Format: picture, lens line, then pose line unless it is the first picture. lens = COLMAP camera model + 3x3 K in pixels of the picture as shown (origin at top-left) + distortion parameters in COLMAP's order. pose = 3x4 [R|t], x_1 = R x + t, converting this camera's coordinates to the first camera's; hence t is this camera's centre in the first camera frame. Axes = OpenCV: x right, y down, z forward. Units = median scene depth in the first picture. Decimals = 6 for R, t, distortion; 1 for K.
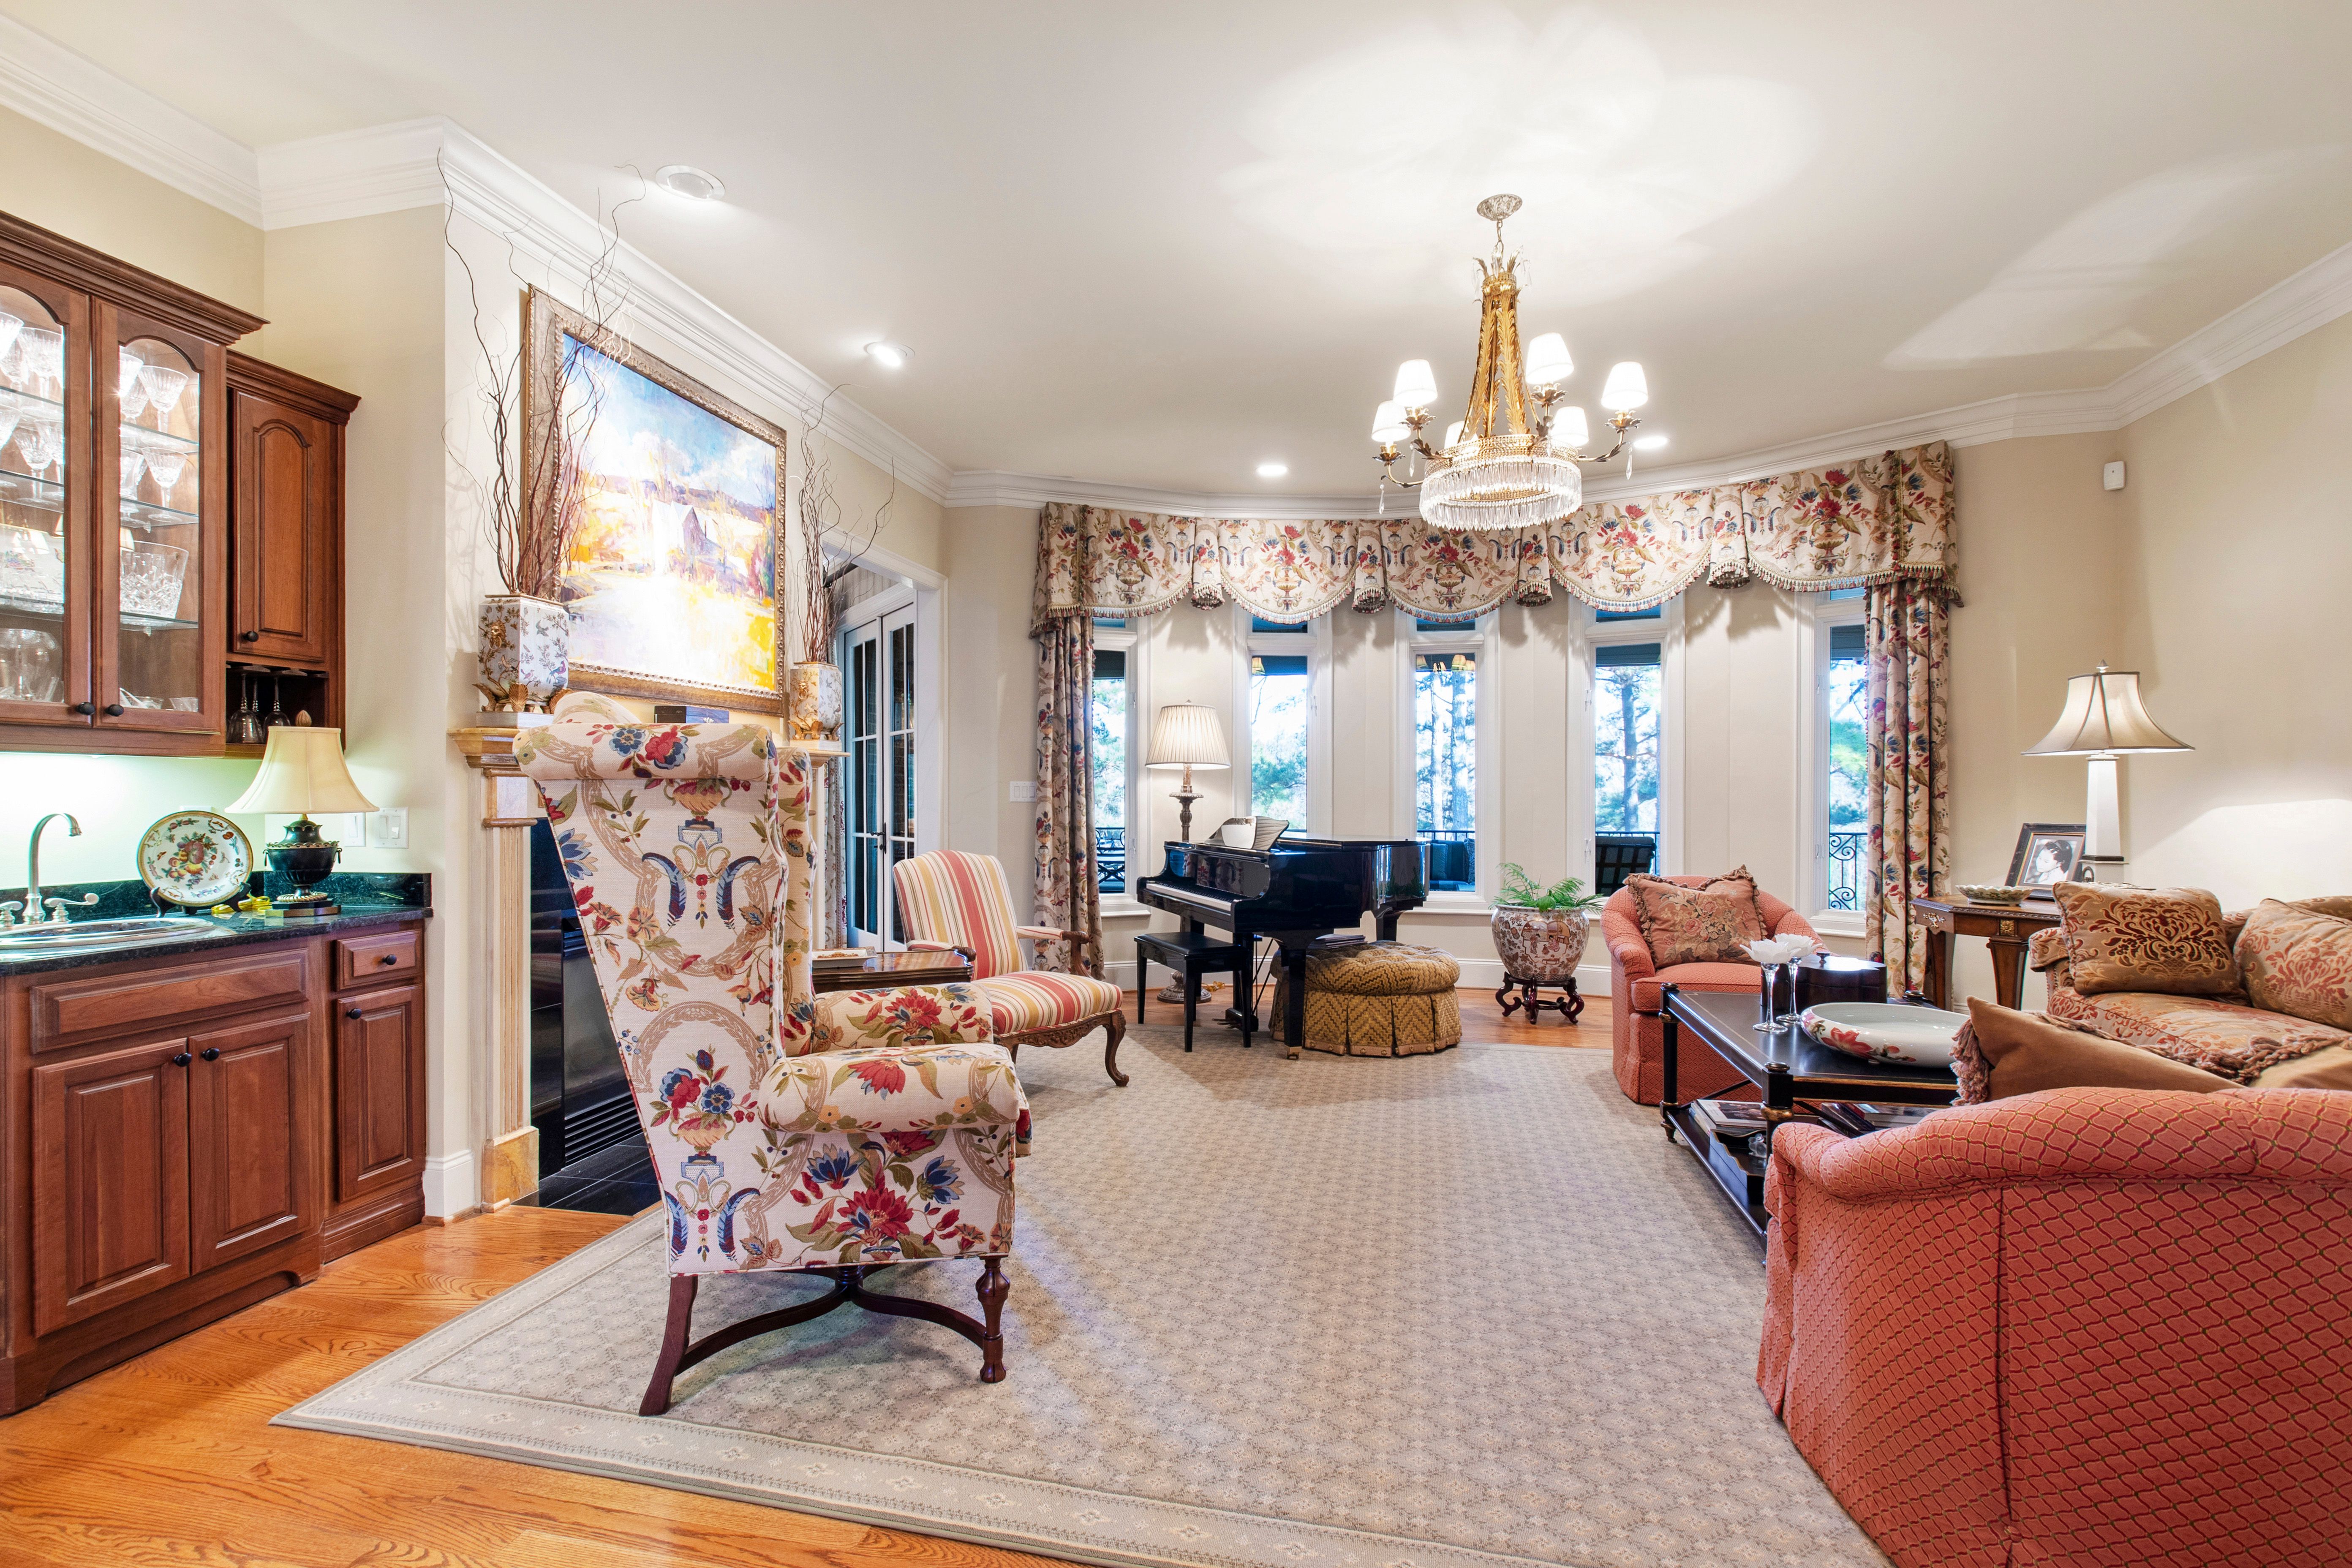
lens RADIAL K [[1071.1, 0, 1151.9], [0, 1071.1, 795.2], [0, 0, 1]] dist [-0.001098, -0.000956]
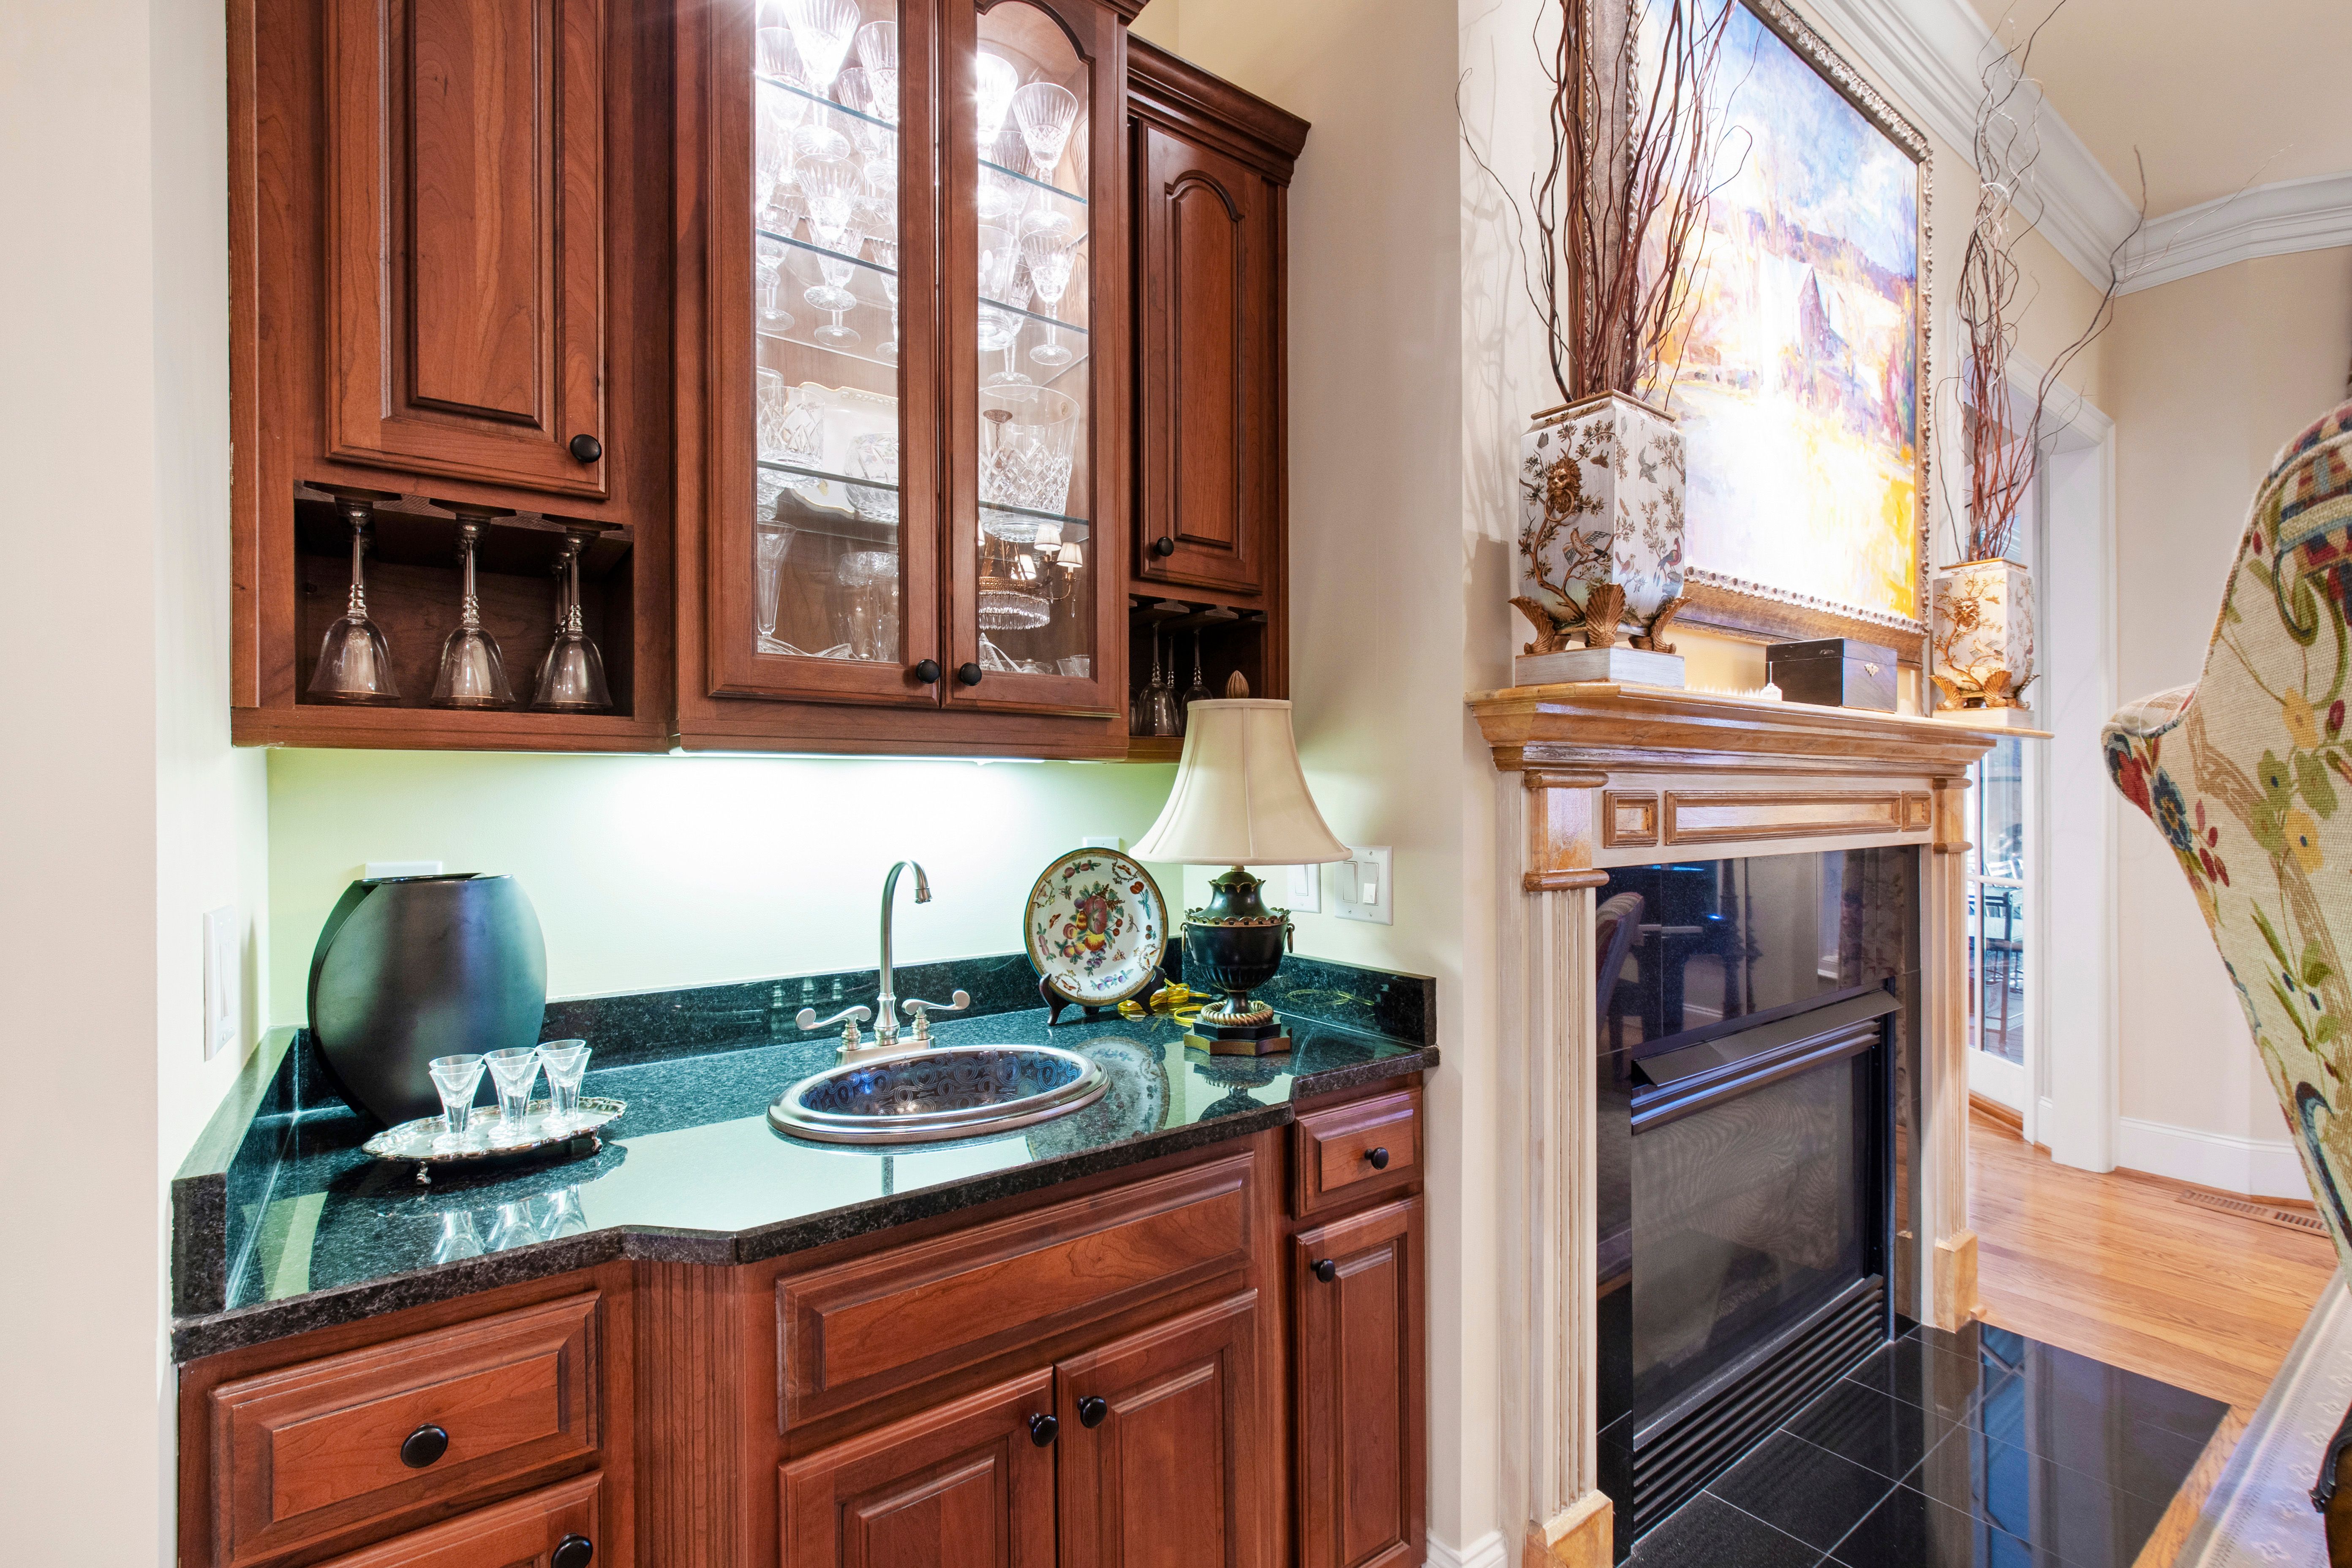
lens RADIAL K [[1047.8, 0, 1164.0], [0, 1047.8, 795.6], [0, 0, 1]] dist [0.002279, 0.000147]
pose [[0.759639, -0.003828, -0.650334, -0.335791], [0.002521, 0.999992, -0.002942, -0.009933], [0.650340, 0.000596, 0.759643, 0.403520]]
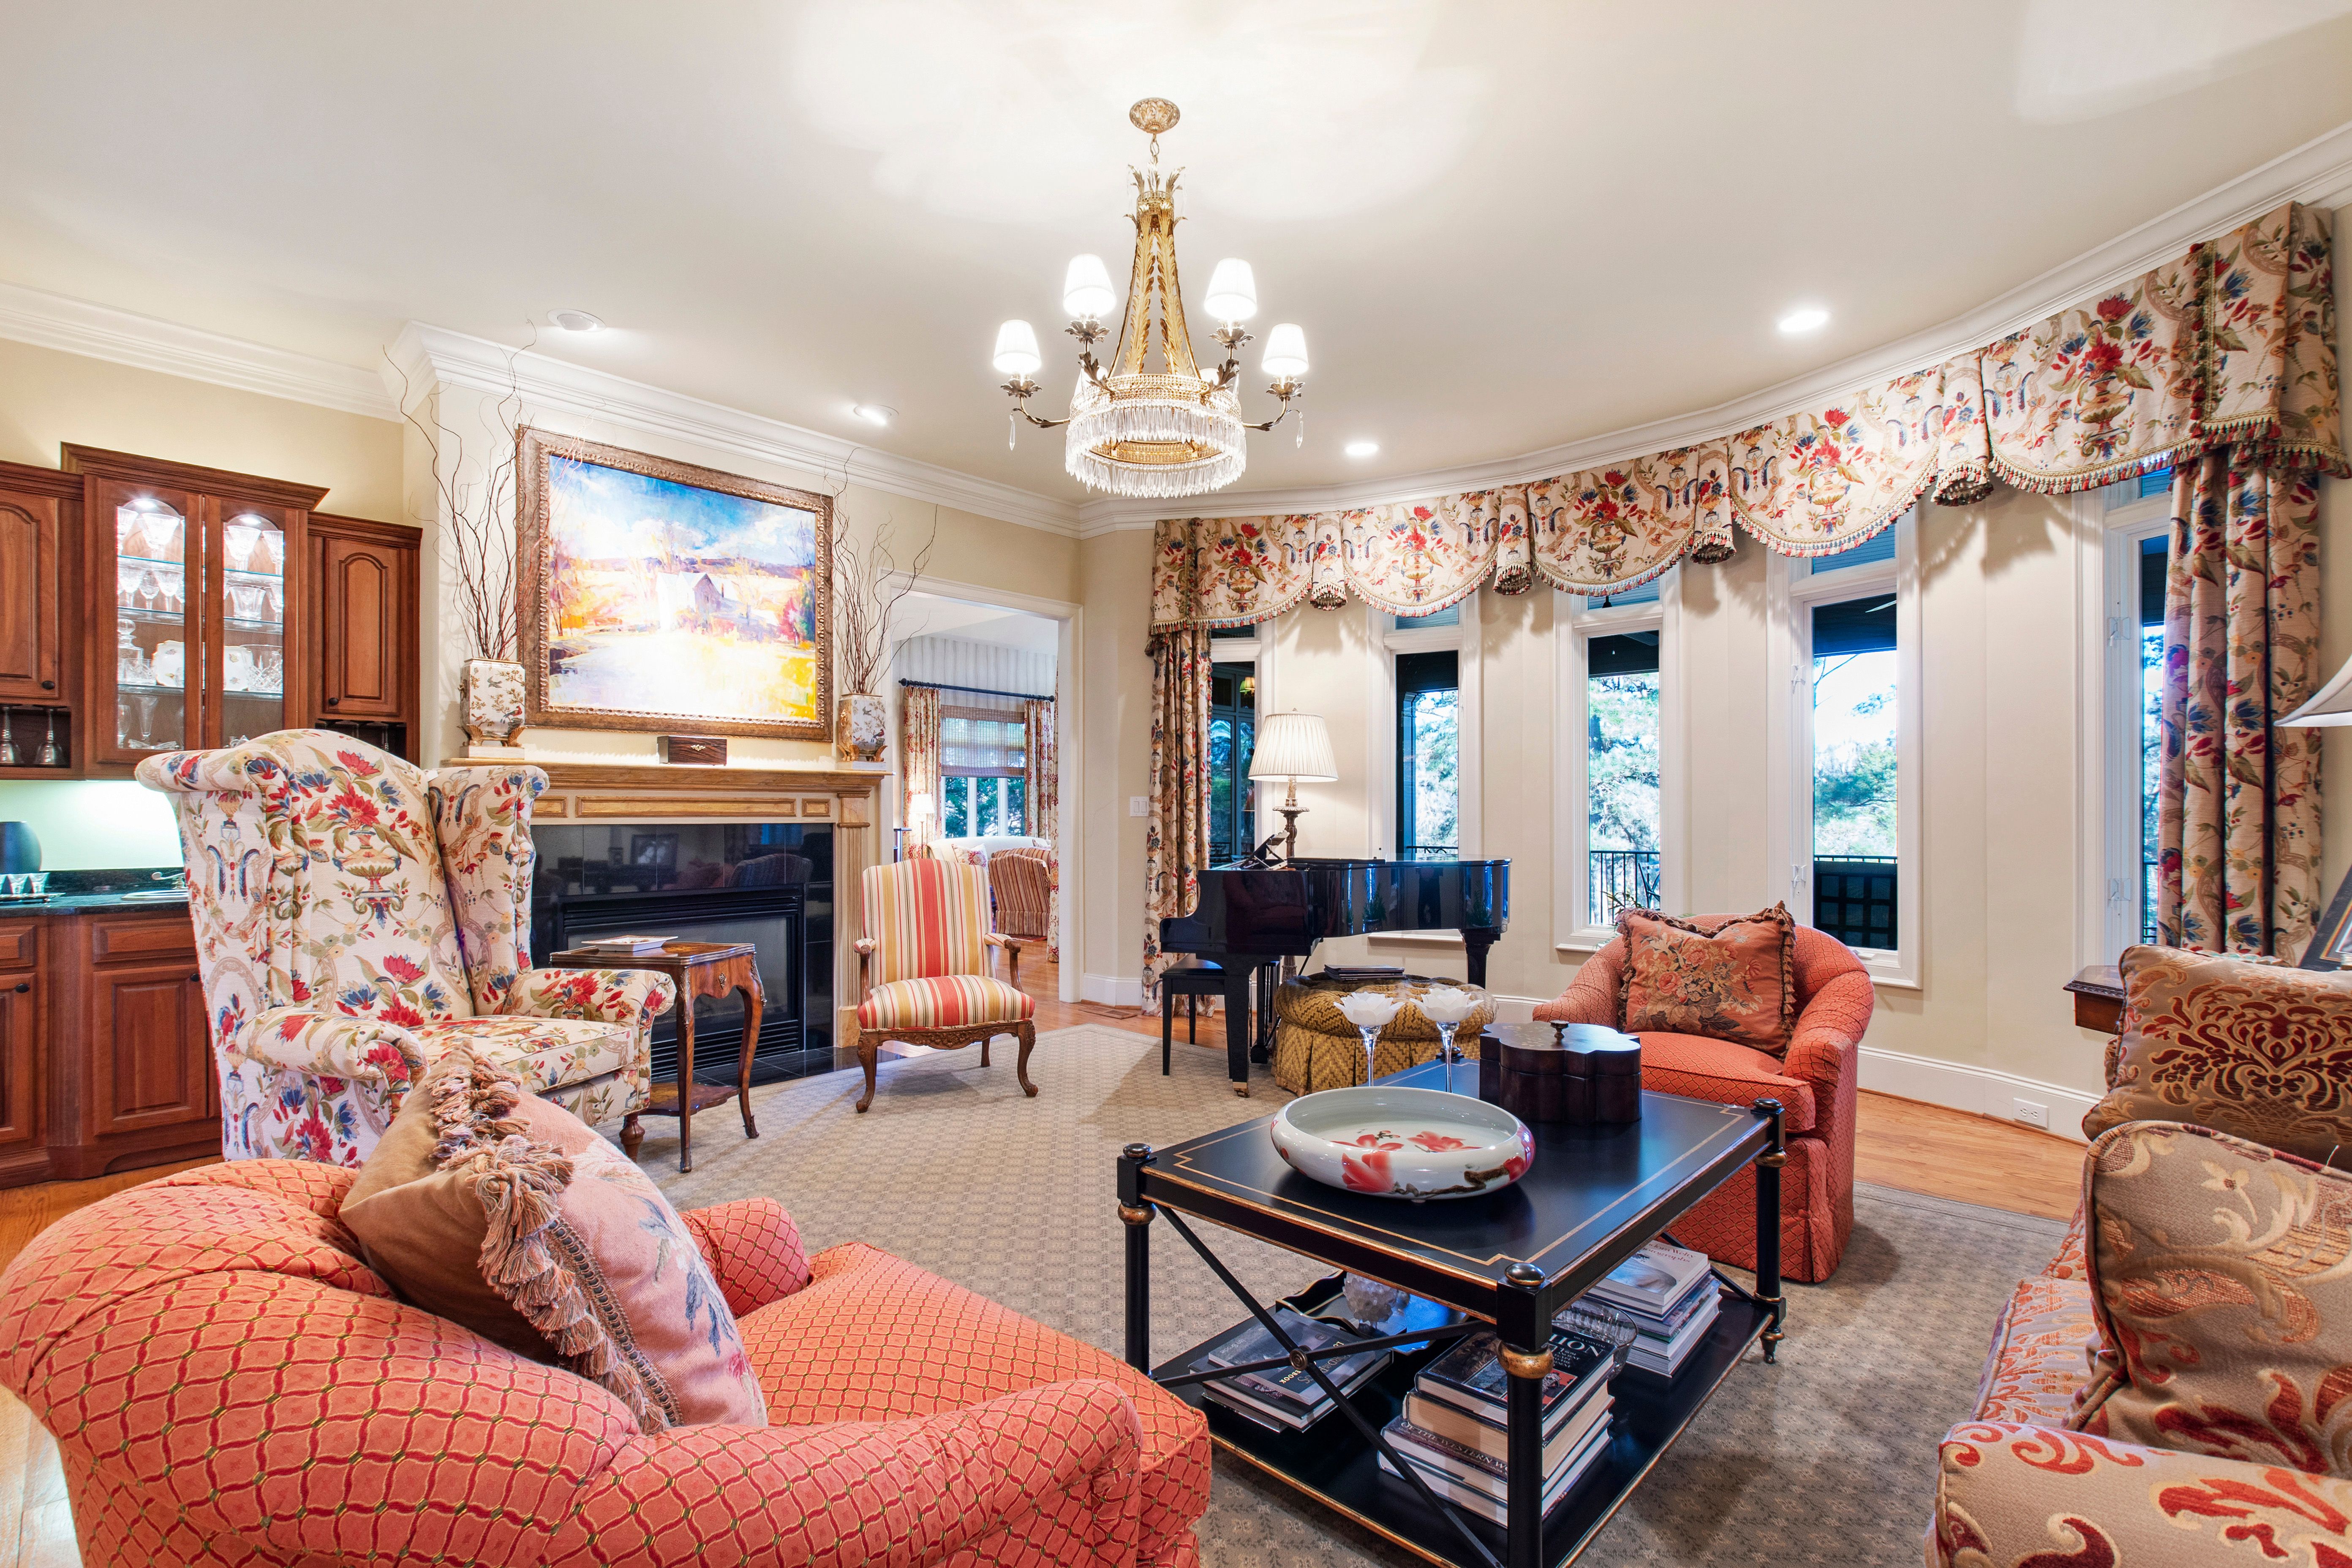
lens RADIAL K [[1040.8, 0, 1153.9], [0, 1040.8, 811.5], [0, 0, 1]] dist [-0.003293, 0.000274]
pose [[0.862811, -0.004364, -0.505509, 0.612059], [0.002127, 0.999985, -0.005002, 0.009931], [0.505523, 0.003241, 0.862807, 0.232125]]
